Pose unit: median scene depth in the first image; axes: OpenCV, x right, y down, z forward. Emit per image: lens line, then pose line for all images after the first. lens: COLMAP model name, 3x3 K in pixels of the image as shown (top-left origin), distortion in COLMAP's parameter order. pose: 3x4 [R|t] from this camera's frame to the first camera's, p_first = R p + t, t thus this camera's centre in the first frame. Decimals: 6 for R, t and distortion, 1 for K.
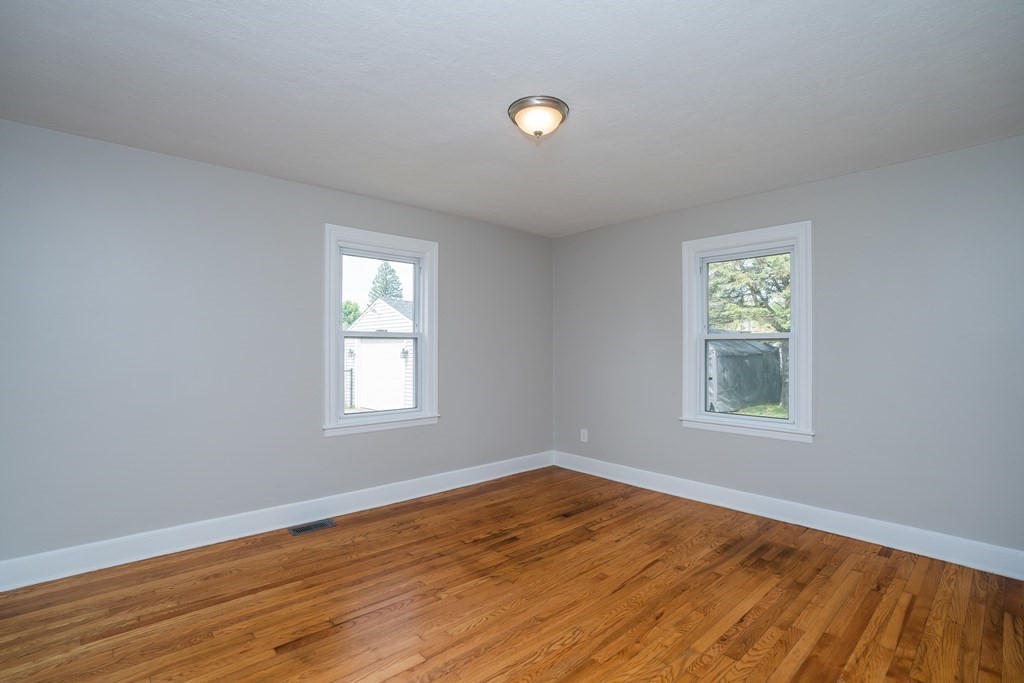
lens RADIAL K [[483.3, 0, 512.7], [0, 483.3, 343.2], [0, 0, 1]] dist [-0.040117, 0.005201]
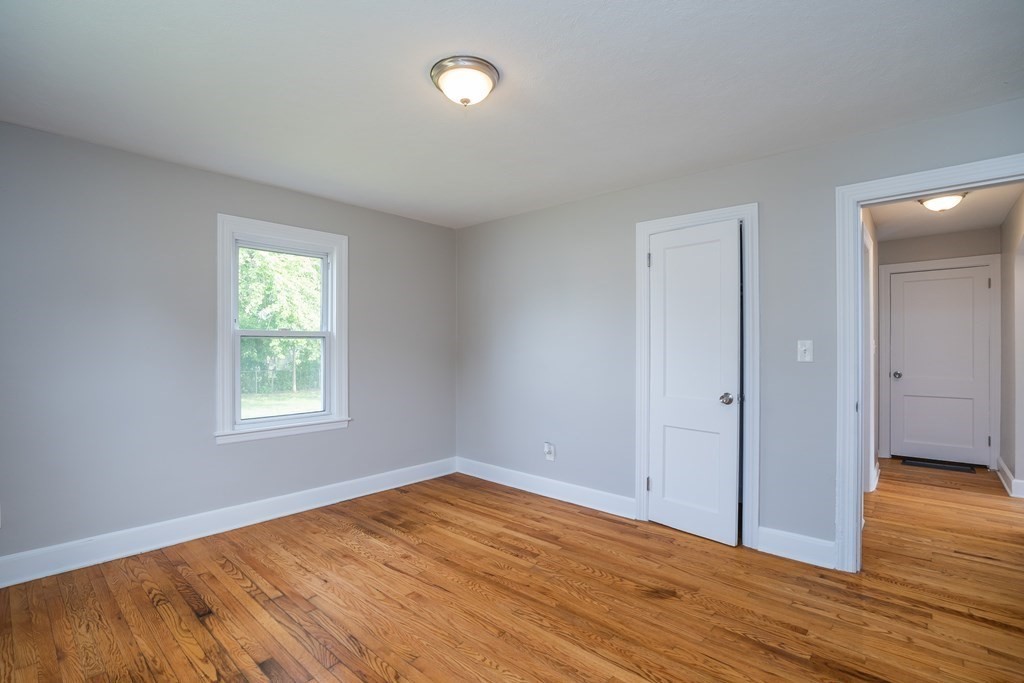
lens RADIAL K [[483.3, 0, 513.8], [0, 483.3, 342.3], [0, 0, 1]] dist [-0.040117, 0.005201]
pose [[-0.112545, 0.003266, 0.993641, -0.648202], [-0.004095, 0.999985, -0.003751, 0.005503], [-0.993638, -0.004491, -0.112530, 0.797699]]
